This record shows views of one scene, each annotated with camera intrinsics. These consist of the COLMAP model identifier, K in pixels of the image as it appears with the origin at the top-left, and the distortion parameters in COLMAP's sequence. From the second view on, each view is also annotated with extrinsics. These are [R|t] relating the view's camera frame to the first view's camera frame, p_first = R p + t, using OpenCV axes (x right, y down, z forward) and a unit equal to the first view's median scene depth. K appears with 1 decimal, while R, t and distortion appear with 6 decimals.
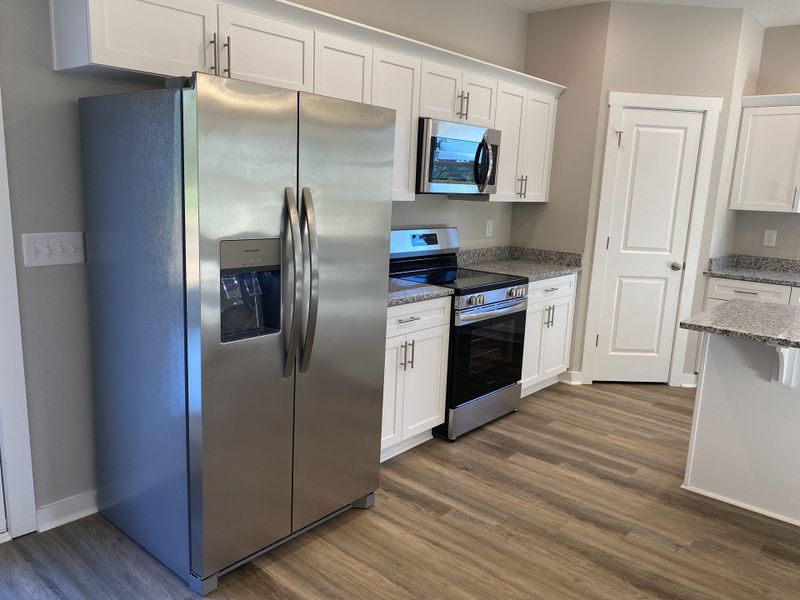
lens RADIAL K [[615.0, 0, 398.8], [0, 615.0, 305.1], [0, 0, 1]] dist [0.075741, -0.119535]
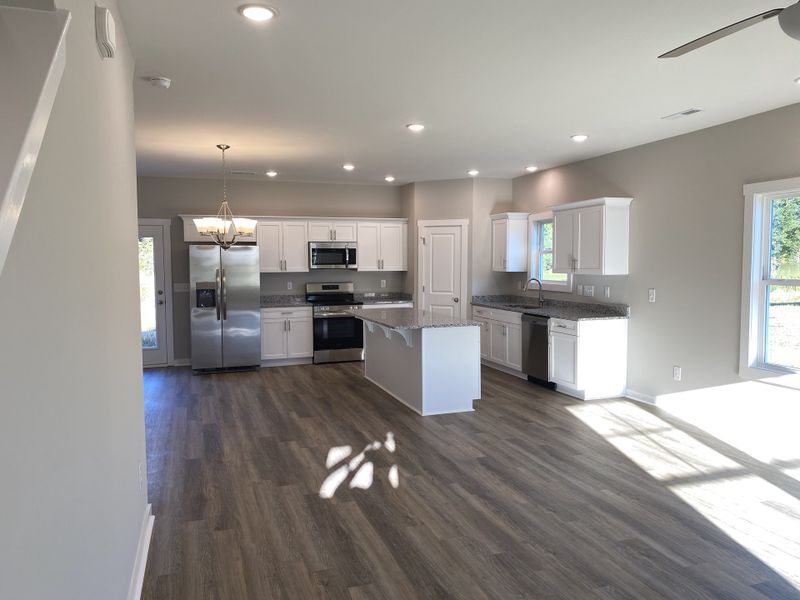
lens RADIAL K [[615.0, 0, 398.8], [0, 615.0, 305.1], [0, 0, 1]] dist [0.075741, -0.119535]
pose [[0.863399, -0.007635, -0.504465, 1.429119], [-0.055989, 0.992259, -0.110845, 0.207028], [0.501406, 0.123947, 0.856288, -0.894952]]
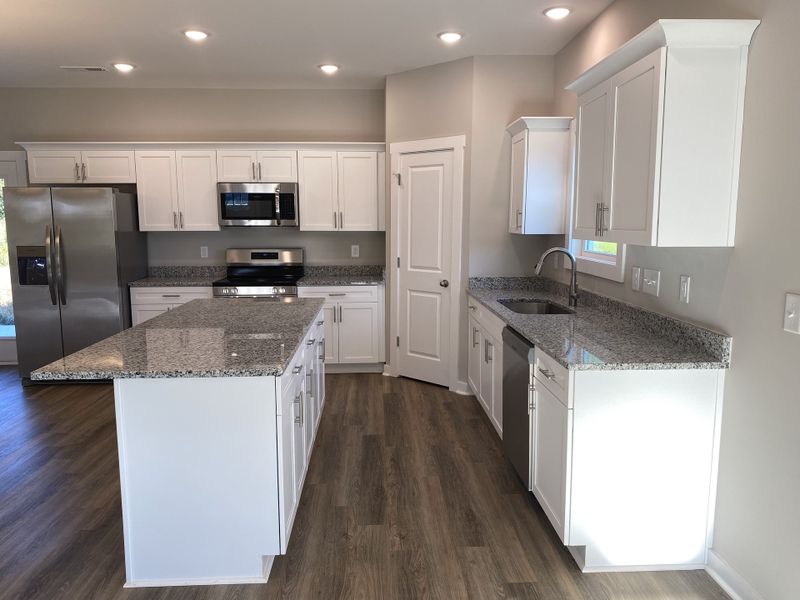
lens RADIAL K [[615.0, 0, 398.8], [0, 615.0, 305.1], [0, 0, 1]] dist [0.075741, -0.119535]
pose [[0.683406, 0.059266, -0.727629, 1.341872], [-0.108907, 0.993823, -0.021340, 0.012453], [0.721869, 0.093828, 0.685639, 0.179682]]
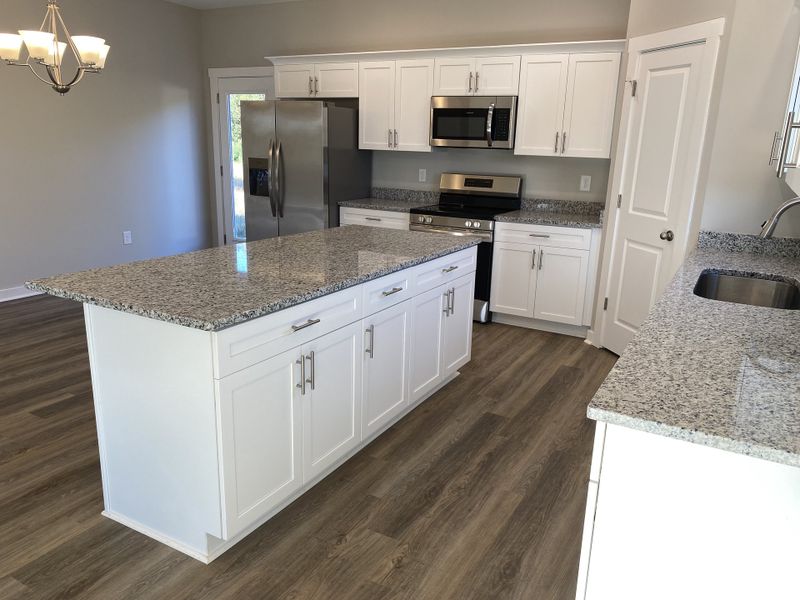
lens RADIAL K [[615.0, 0, 398.8], [0, 615.0, 305.1], [0, 0, 1]] dist [0.075741, -0.119535]
pose [[0.198789, 0.220182, -0.954988, 1.307537], [-0.208867, 0.961567, 0.178221, -0.050204], [0.957527, 0.164037, 0.237138, 0.522794]]
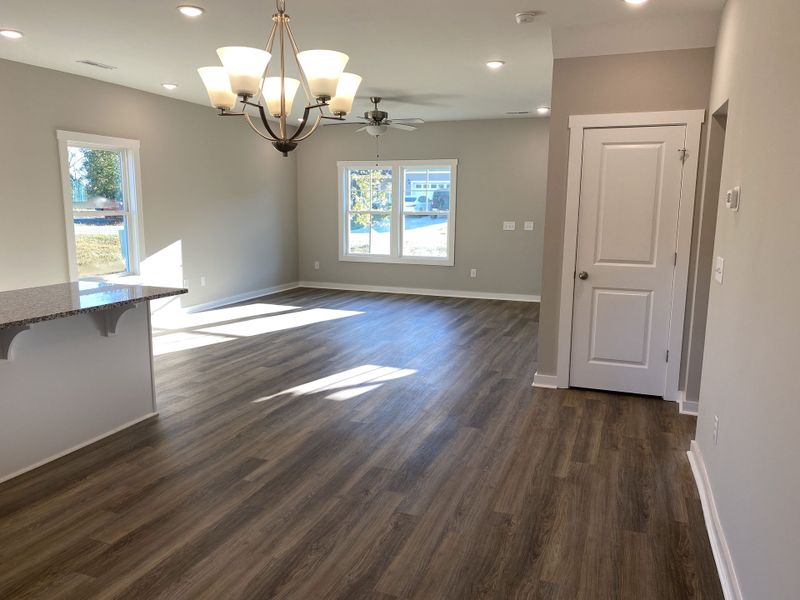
lens RADIAL K [[615.0, 0, 398.8], [0, 615.0, 305.1], [0, 0, 1]] dist [0.075741, -0.119535]
pose [[-0.352078, -0.197247, 0.914951, -0.344716], [0.156204, 0.951450, 0.265224, -0.090465], [-0.922844, 0.236298, -0.304174, 0.325240]]
